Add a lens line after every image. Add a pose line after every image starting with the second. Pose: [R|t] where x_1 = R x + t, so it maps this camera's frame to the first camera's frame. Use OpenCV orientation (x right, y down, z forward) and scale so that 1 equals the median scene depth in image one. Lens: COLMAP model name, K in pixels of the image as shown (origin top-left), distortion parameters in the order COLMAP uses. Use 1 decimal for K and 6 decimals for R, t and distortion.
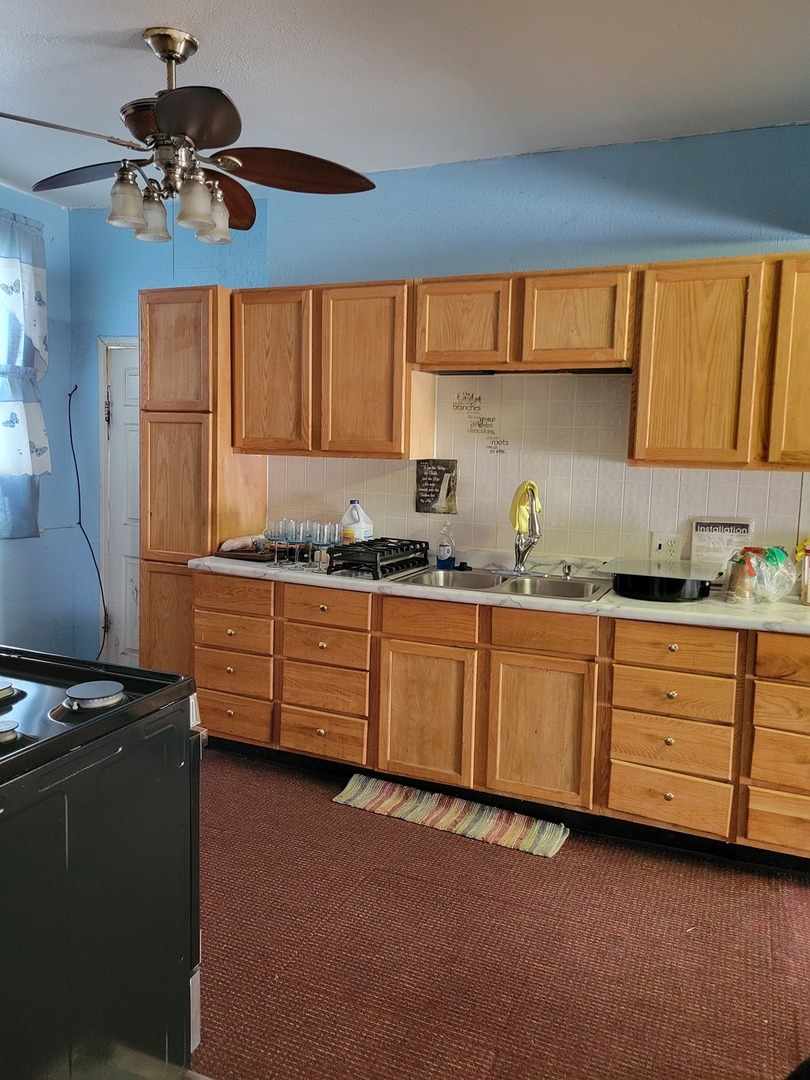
lens RADIAL K [[809.8, 0, 400.3], [0, 809.8, 528.7], [0, 0, 1]] dist [0.046706, -0.025760]
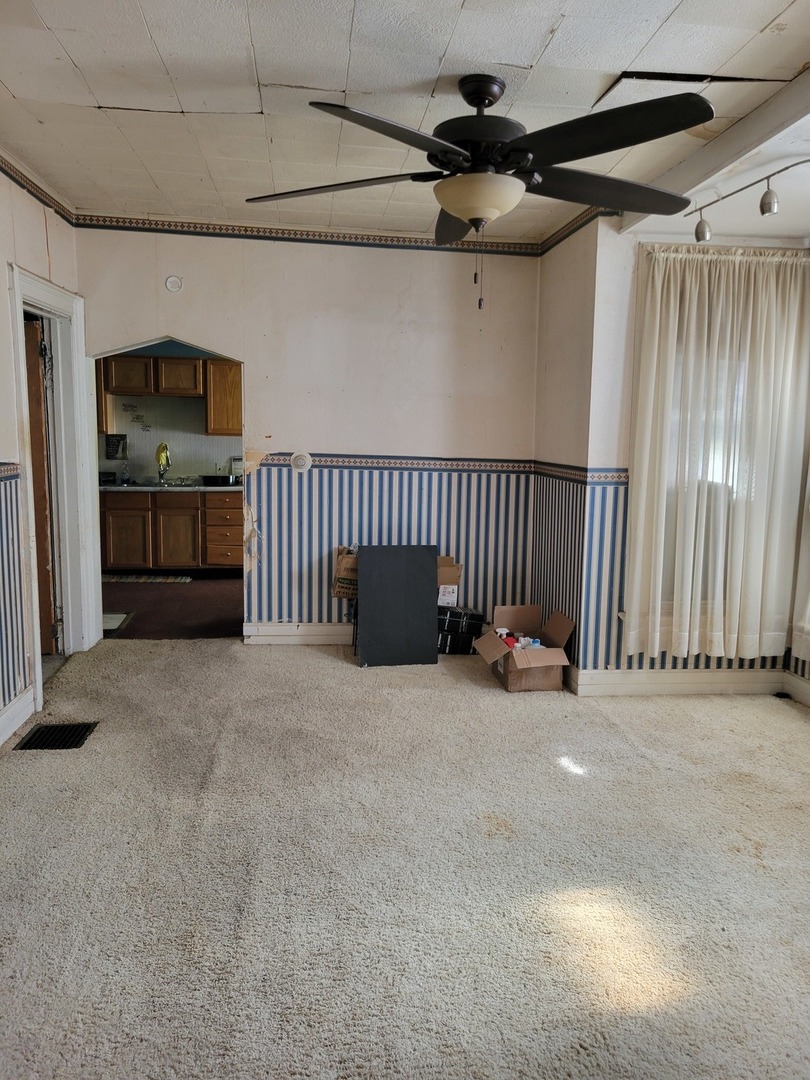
lens RADIAL K [[809.8, 0, 403.4], [0, 809.8, 531.2], [0, 0, 1]] dist [0.046706, -0.025760]
pose [[0.861620, -0.066058, 0.503237, -0.471398], [0.055367, 0.997810, 0.036183, 0.157871], [-0.504525, -0.003314, 0.863391, -1.463218]]
